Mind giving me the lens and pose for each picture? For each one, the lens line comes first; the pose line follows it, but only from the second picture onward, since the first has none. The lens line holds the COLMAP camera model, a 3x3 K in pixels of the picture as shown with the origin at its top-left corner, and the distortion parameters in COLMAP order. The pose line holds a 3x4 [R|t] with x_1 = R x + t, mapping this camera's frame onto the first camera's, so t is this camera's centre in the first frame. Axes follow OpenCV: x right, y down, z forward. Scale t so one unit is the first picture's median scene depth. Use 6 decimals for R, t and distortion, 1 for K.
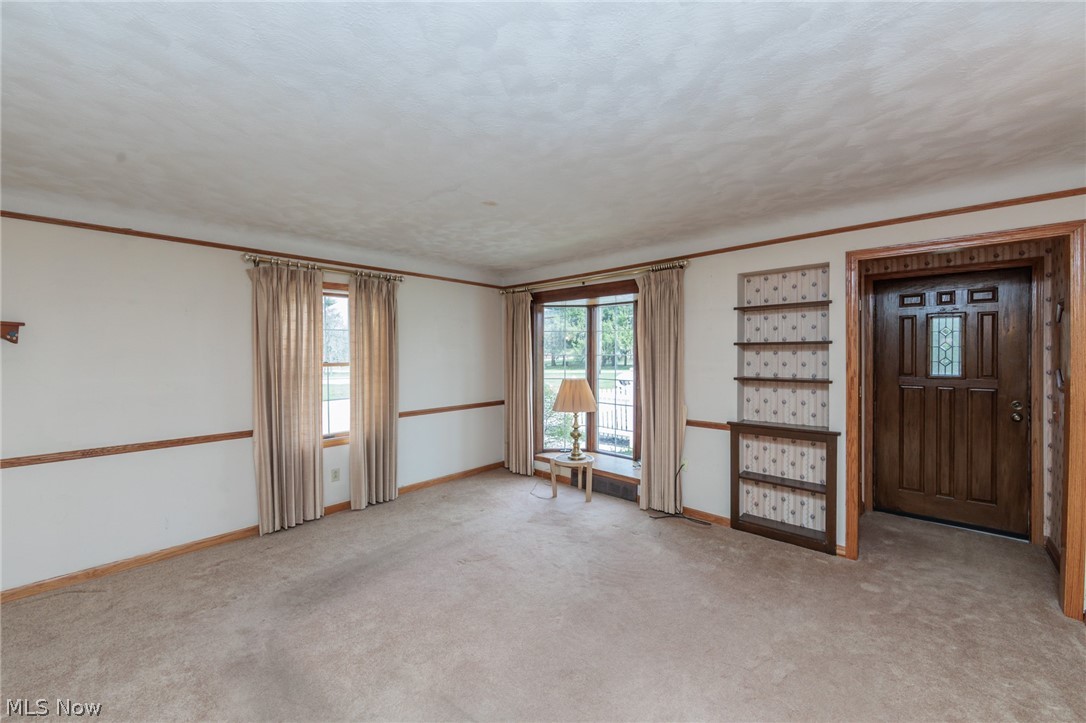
lens RADIAL K [[429.5, 0, 542.3], [0, 429.5, 356.8], [0, 0, 1]] dist [-0.001723, 0.000012]
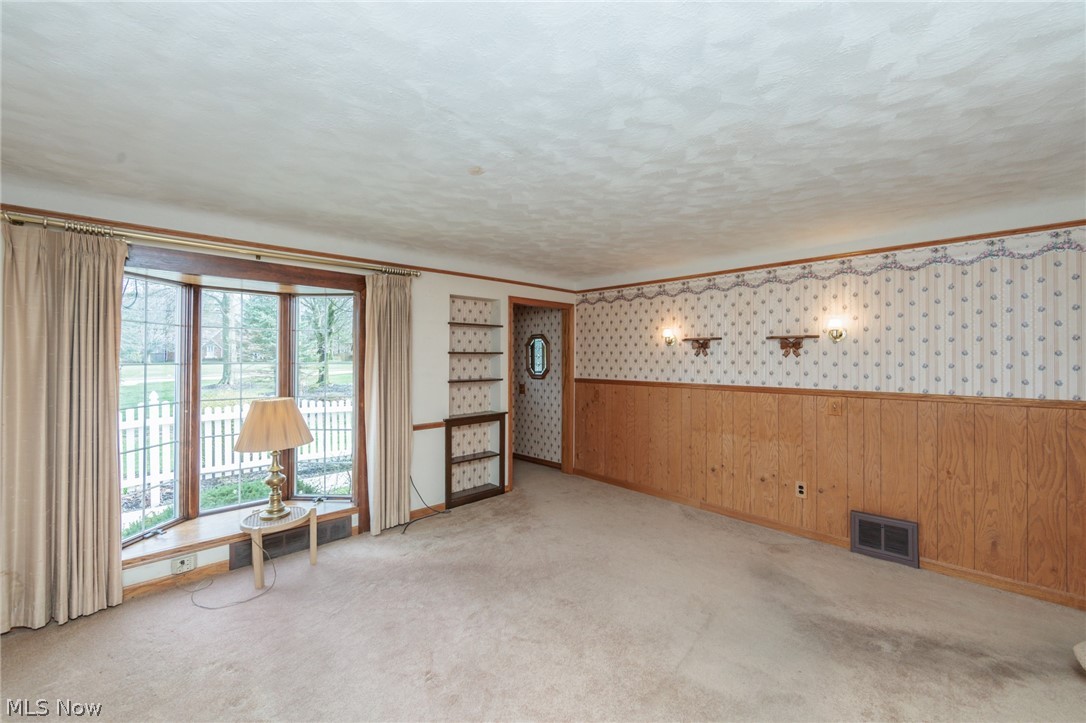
lens RADIAL K [[429.5, 0, 542.3], [0, 429.5, 356.8], [0, 0, 1]] dist [-0.001723, 0.000012]
pose [[0.060469, 0.007926, 0.998139, -0.738727], [0.011450, 0.999897, -0.008634, -0.005058], [-0.998104, 0.011951, 0.060372, 0.685195]]
